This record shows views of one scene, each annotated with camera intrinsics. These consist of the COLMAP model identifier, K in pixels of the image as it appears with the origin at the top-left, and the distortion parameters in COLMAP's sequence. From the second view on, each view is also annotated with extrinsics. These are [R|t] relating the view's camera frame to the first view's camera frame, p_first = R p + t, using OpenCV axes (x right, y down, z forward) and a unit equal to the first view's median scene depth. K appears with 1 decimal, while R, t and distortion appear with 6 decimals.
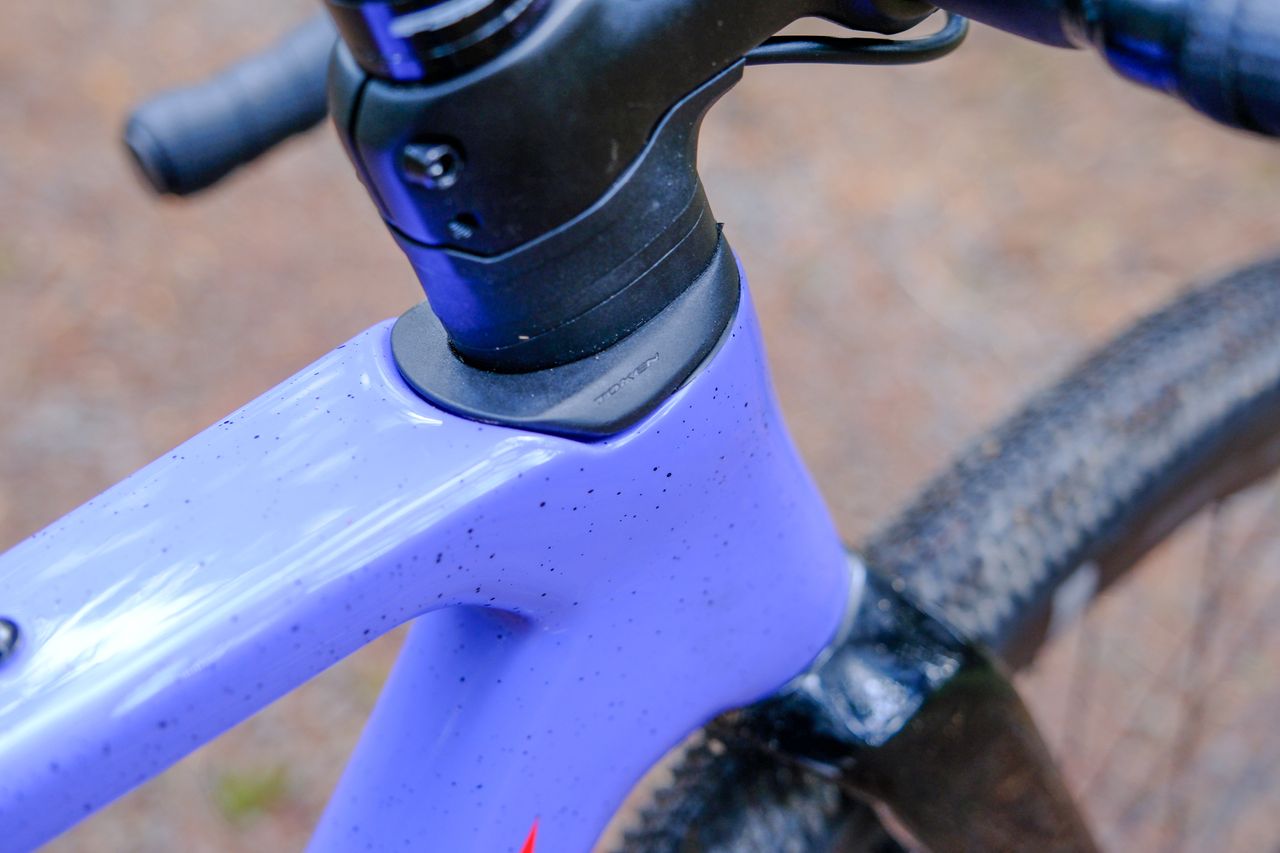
lens RADIAL K [[1453.0, 0, 642.1], [0, 1453.0, 401.0], [0, 0, 1]] dist [0.010976, -0.023448]
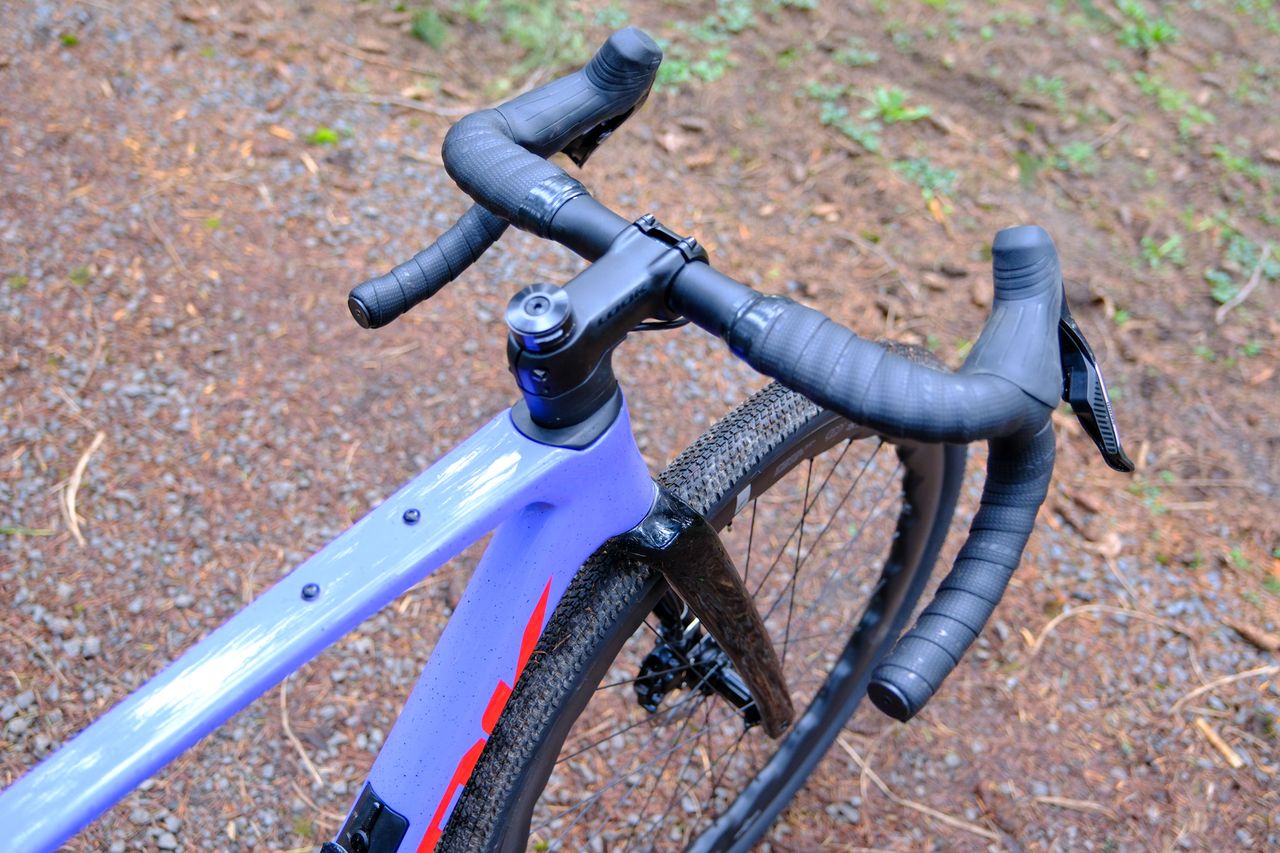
lens RADIAL K [[1172.6, 0, 640.0], [0, 1172.6, 426.5], [0, 0, 1]] dist [-0.006758, 0.010952]
pose [[0.990244, 0.008492, 0.139082, -0.187946], [-0.019385, 0.996831, 0.077155, -0.164261], [-0.137986, -0.079098, 0.987271, -1.139228]]
